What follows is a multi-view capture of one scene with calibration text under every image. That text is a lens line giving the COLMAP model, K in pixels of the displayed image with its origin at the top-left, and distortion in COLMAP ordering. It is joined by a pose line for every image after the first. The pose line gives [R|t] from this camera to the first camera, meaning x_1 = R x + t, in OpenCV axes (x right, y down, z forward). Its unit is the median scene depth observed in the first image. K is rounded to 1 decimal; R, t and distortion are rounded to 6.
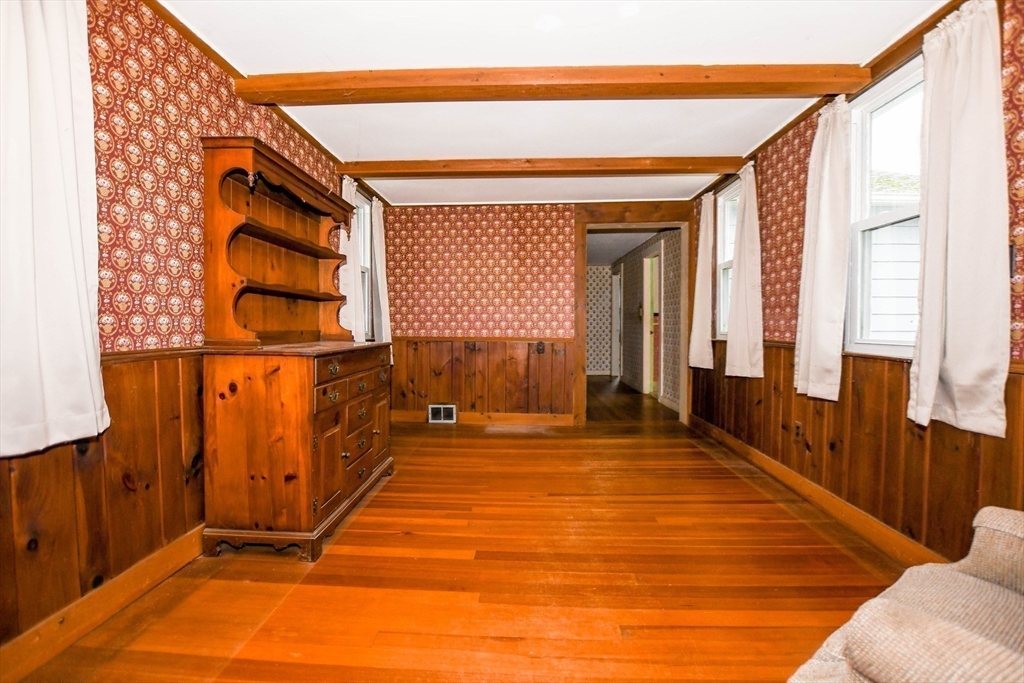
lens RADIAL K [[451.4, 0, 493.6], [0, 451.4, 347.3], [0, 0, 1]] dist [-0.032356, 0.004307]
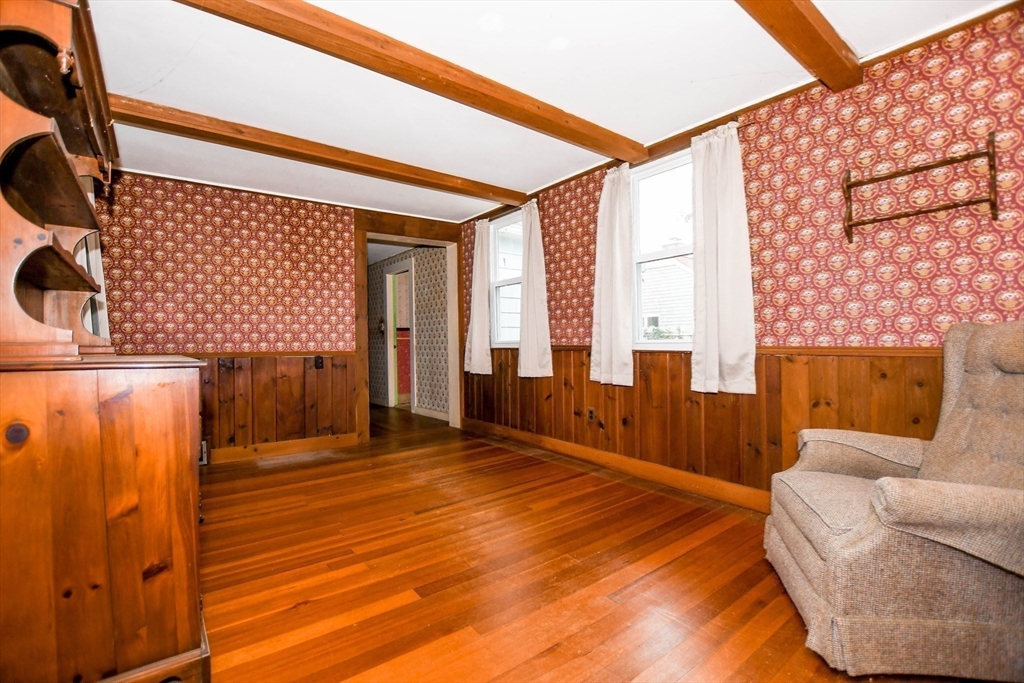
lens RADIAL K [[451.4, 0, 497.5], [0, 451.4, 346.4], [0, 0, 1]] dist [-0.032356, 0.004307]
pose [[0.767488, -0.013967, 0.640912, -0.296993], [0.043107, 0.998624, -0.029857, 0.016745], [-0.639613, 0.050542, 0.767034, 0.146345]]
